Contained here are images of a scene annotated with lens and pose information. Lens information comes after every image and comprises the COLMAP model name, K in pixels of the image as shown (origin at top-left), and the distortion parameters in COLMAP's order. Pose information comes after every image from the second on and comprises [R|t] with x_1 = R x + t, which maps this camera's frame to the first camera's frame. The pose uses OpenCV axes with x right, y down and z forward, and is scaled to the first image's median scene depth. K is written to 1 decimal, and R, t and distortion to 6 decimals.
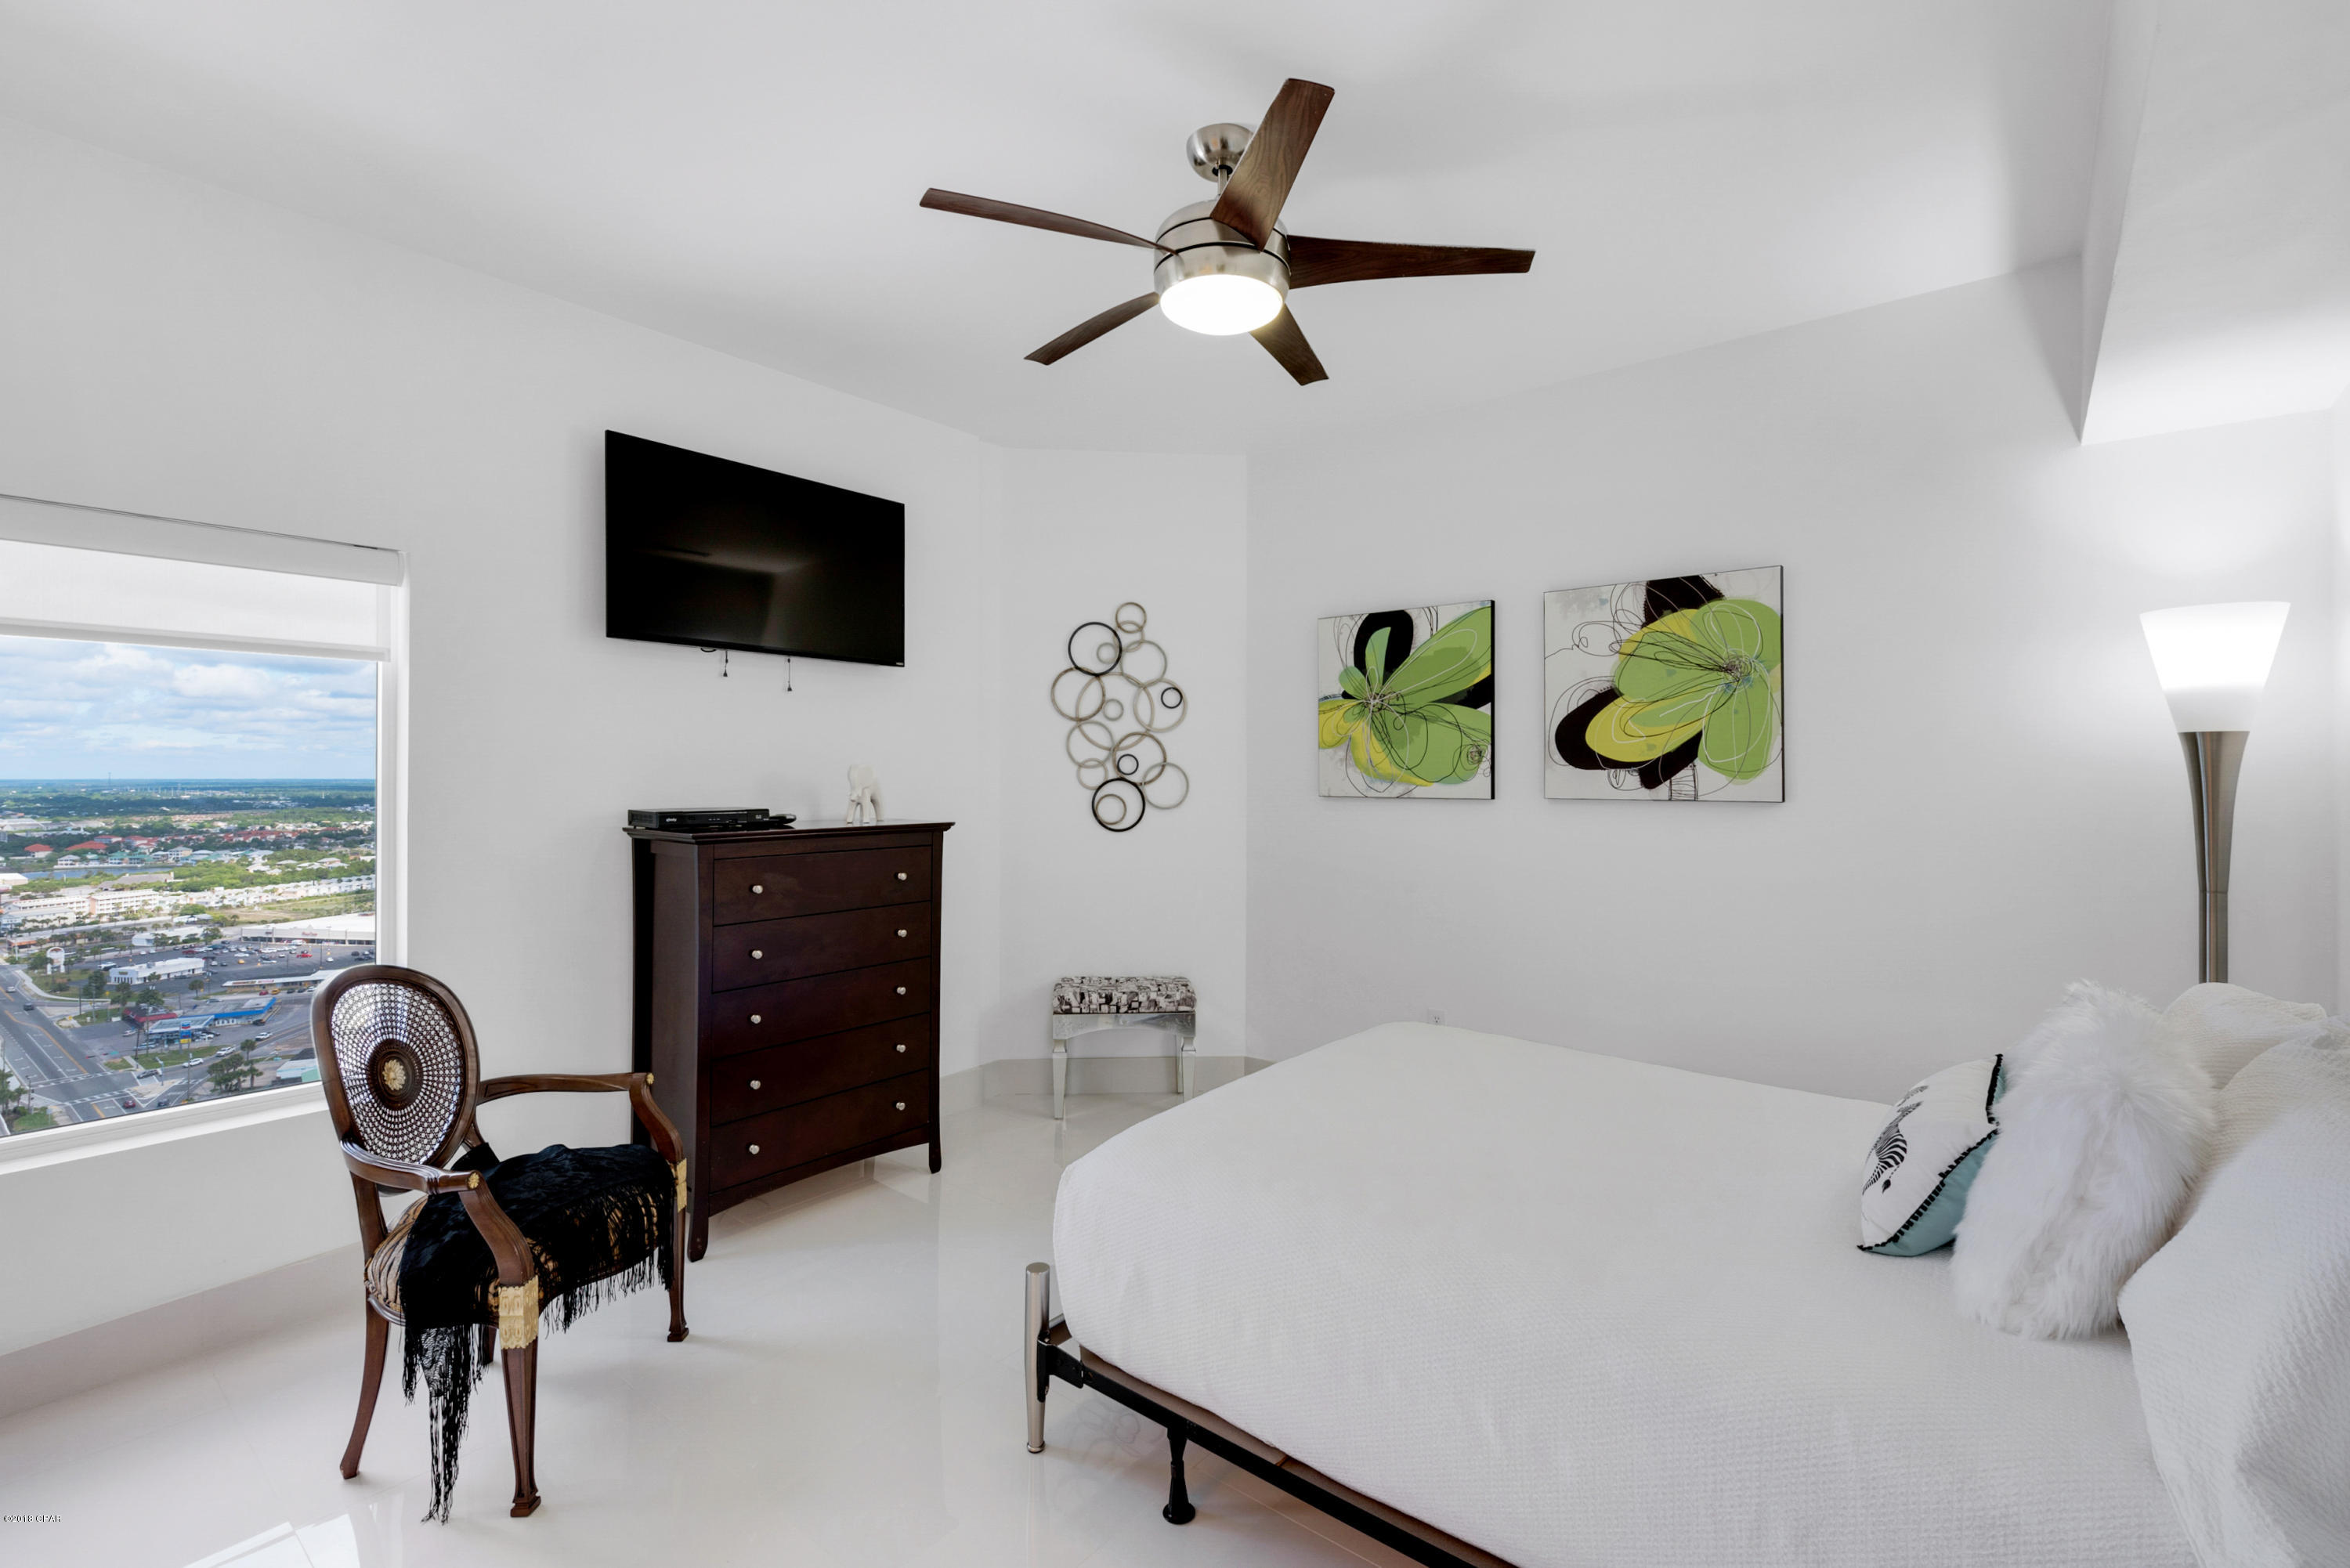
lens RADIAL K [[1017.9, 0, 1177.4], [0, 1017.9, 775.4], [0, 0, 1]] dist [0.009660, -0.000881]
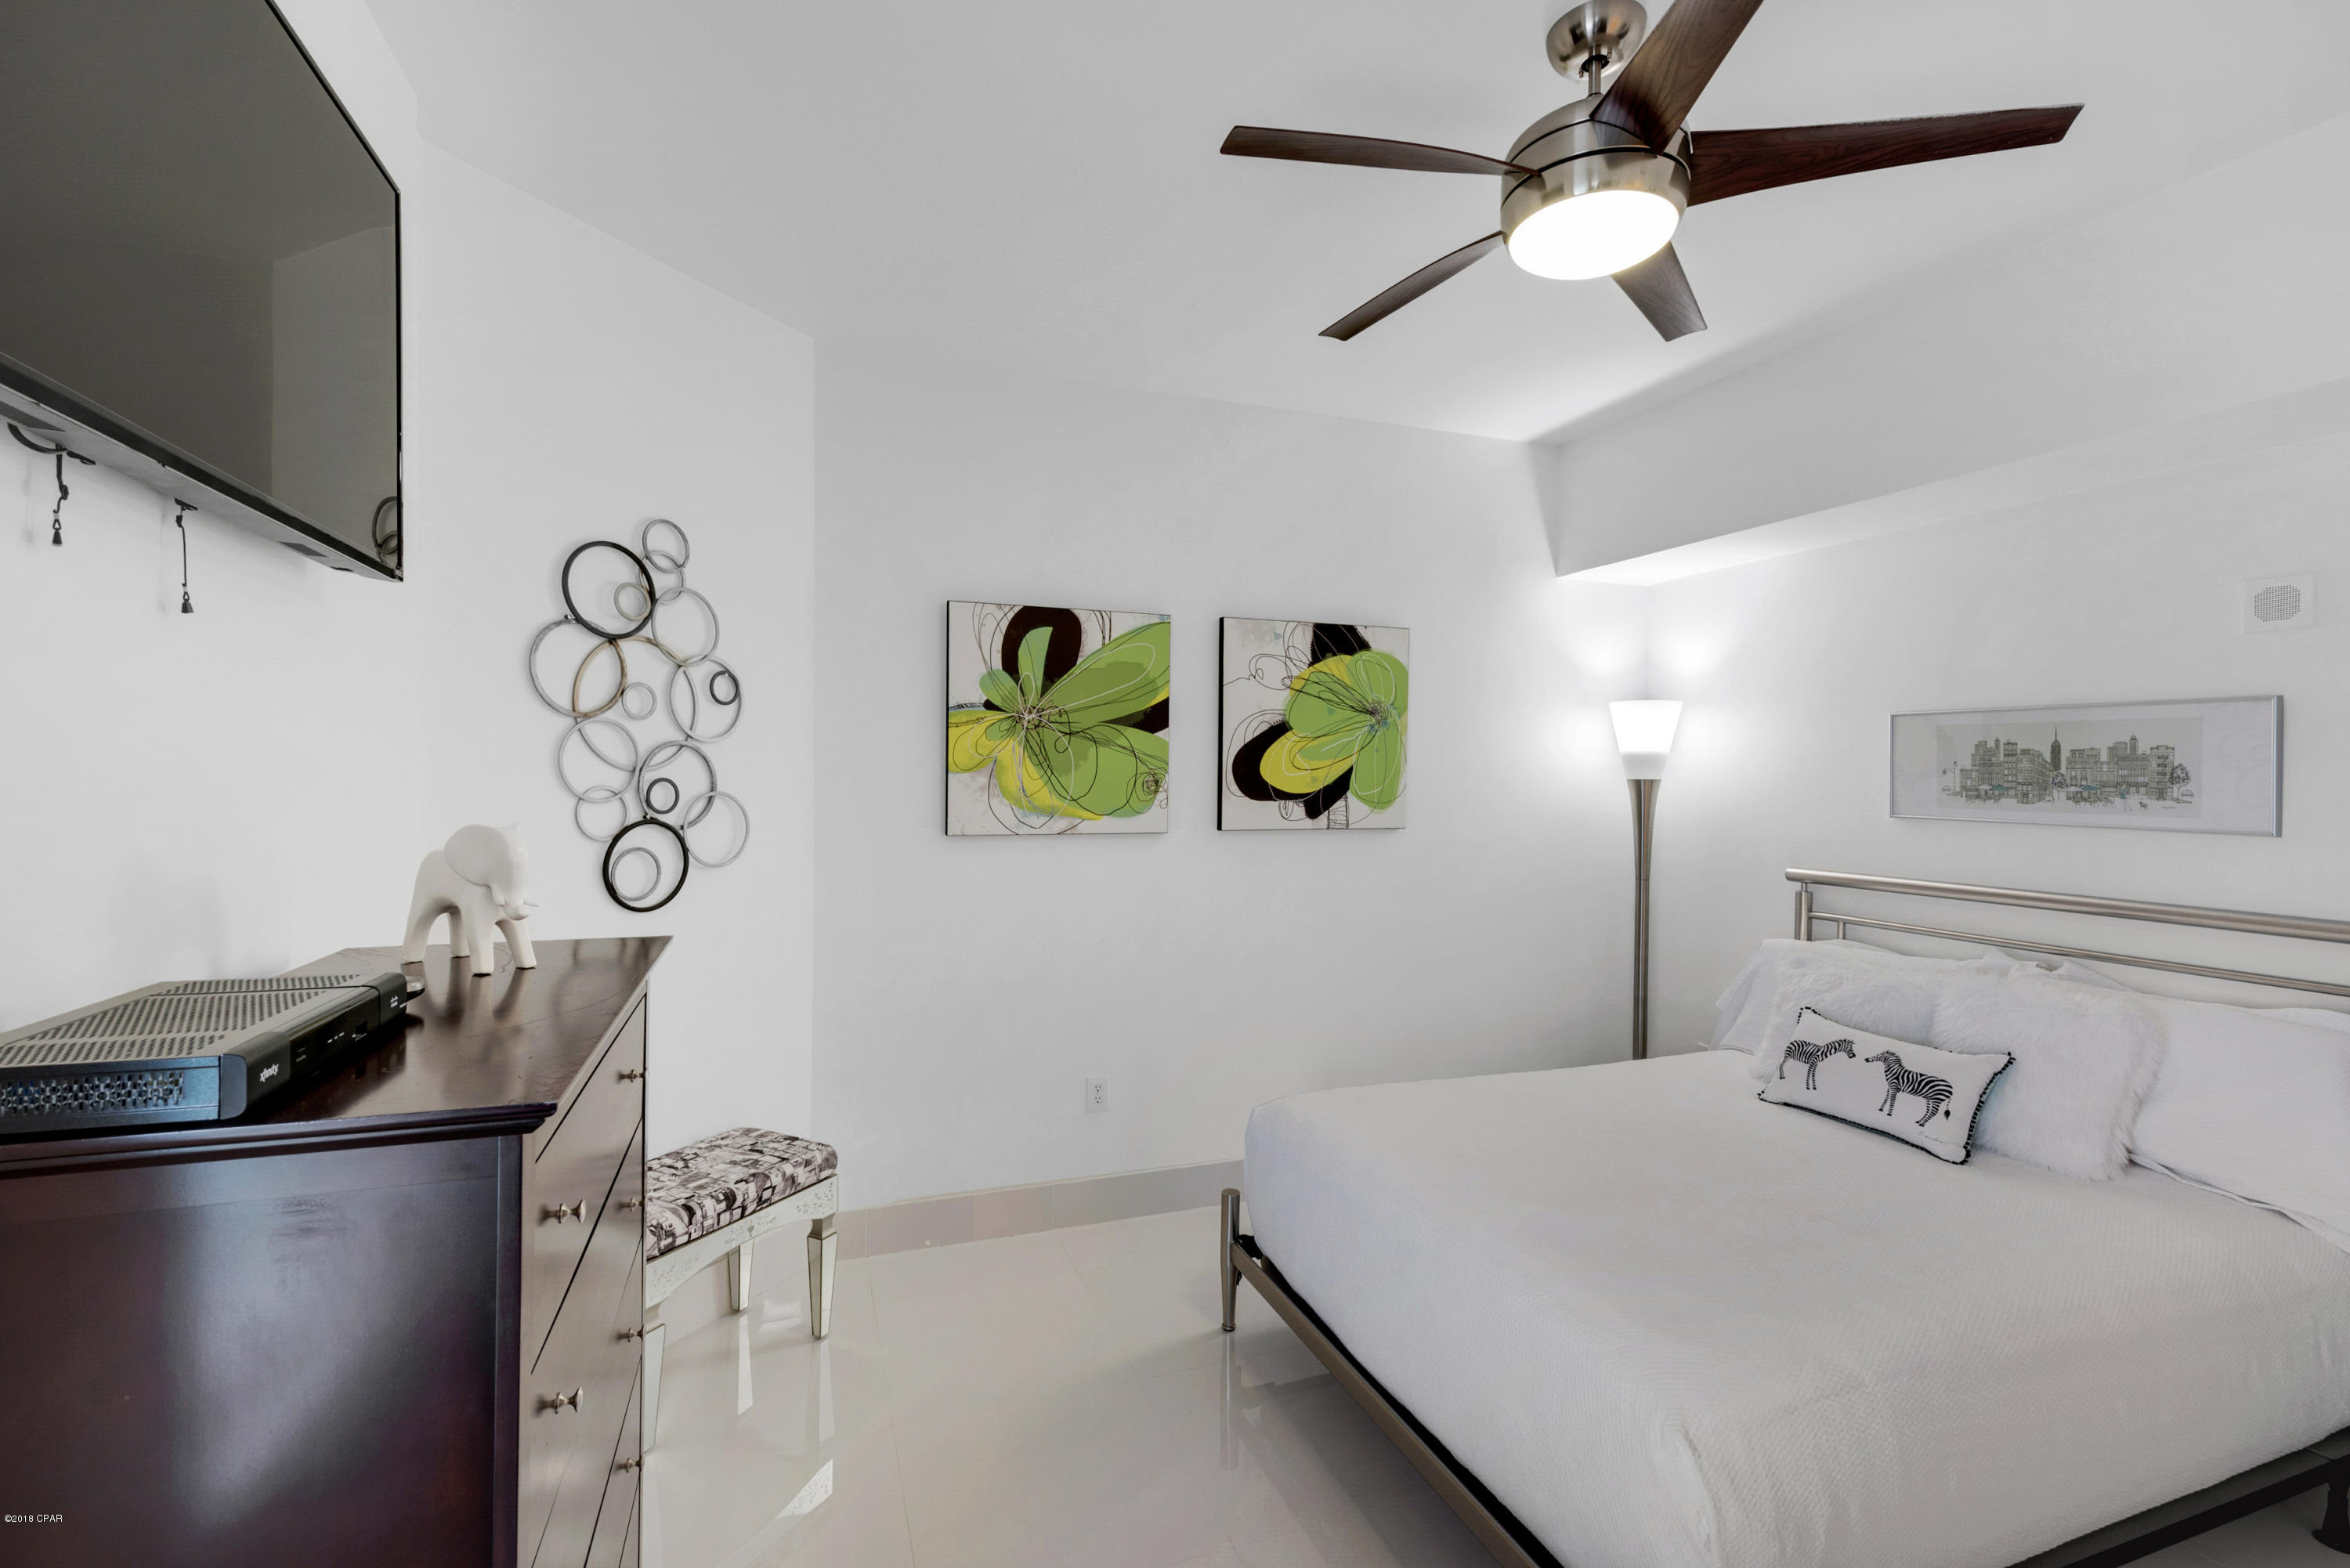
lens RADIAL K [[1017.9, 0, 1163.5], [0, 1017.9, 796.4], [0, 0, 1]] dist [0.009660, -0.000881]
pose [[0.514578, -0.016932, 0.857276, -0.513723], [-0.006849, 0.999692, 0.023856, -0.033583], [-0.857416, -0.018147, 0.514304, 0.568912]]
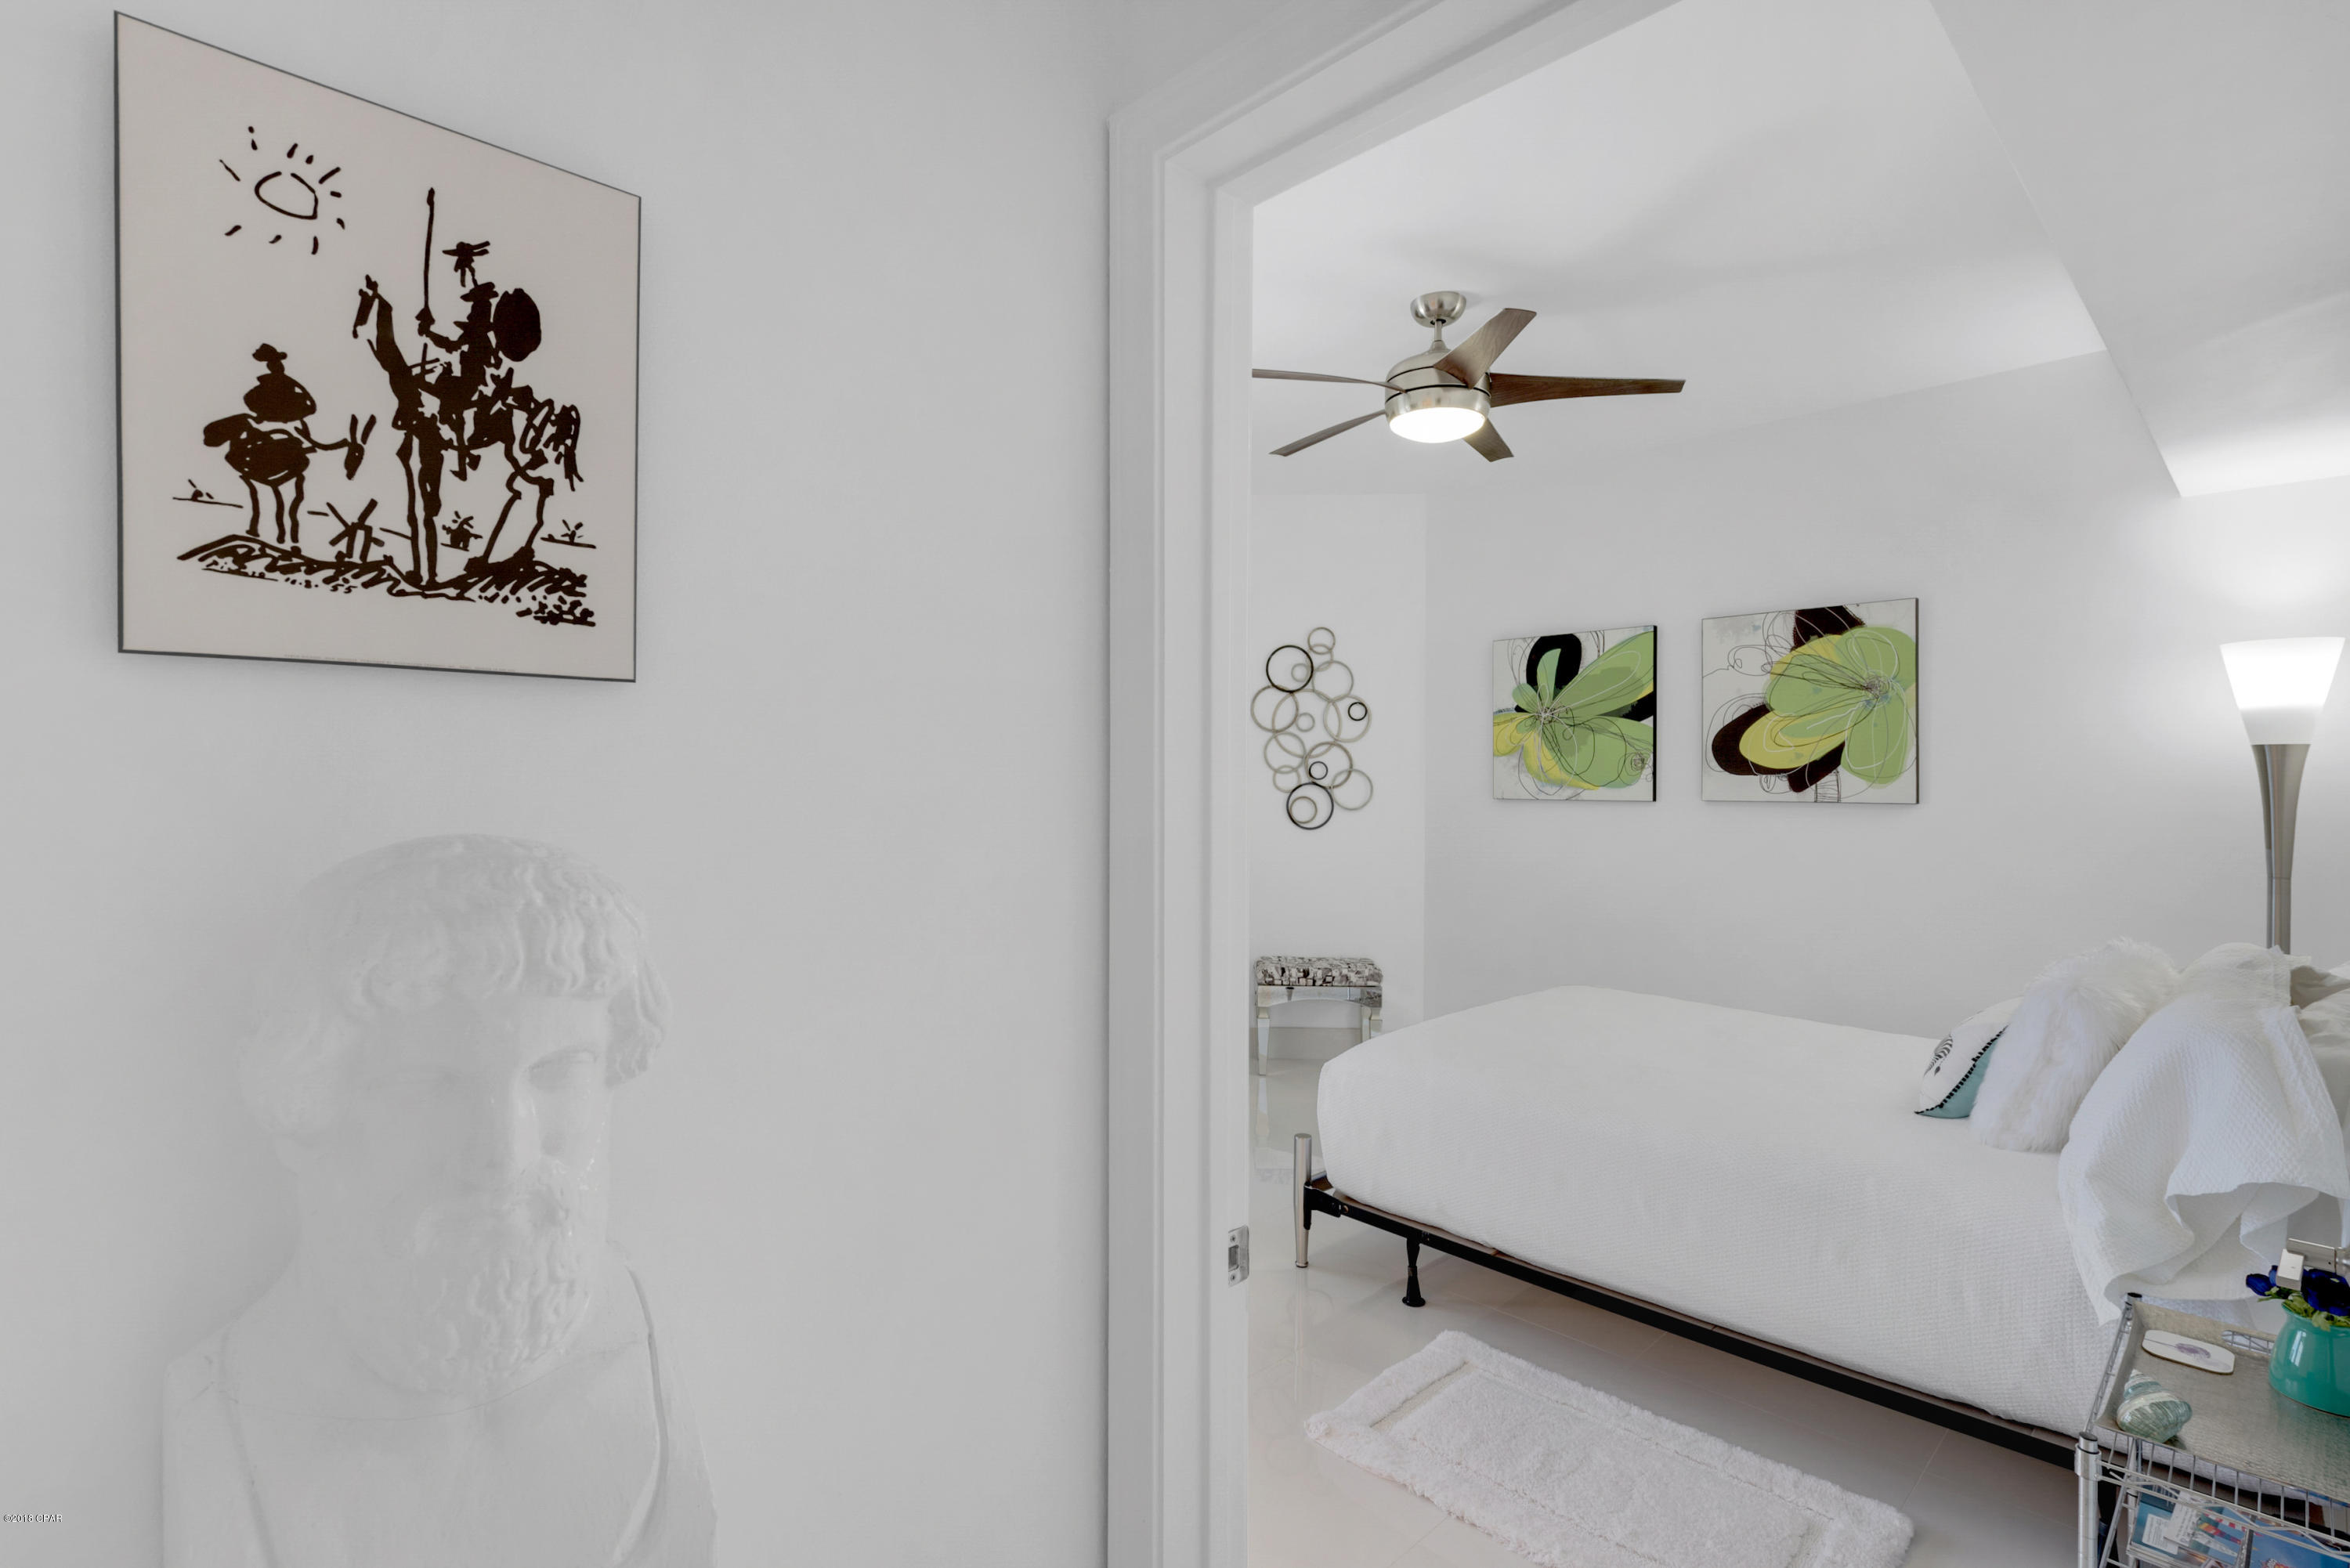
lens RADIAL K [[1108.2, 0, 1165.2], [0, 1108.2, 790.0], [0, 0, 1]] dist [0.006617, 0.000497]
pose [[0.992495, 0.001974, -0.122269, -0.085092], [-0.000935, 0.999963, 0.008555, 0.000725], [0.122281, -0.008376, 0.992460, -0.311732]]
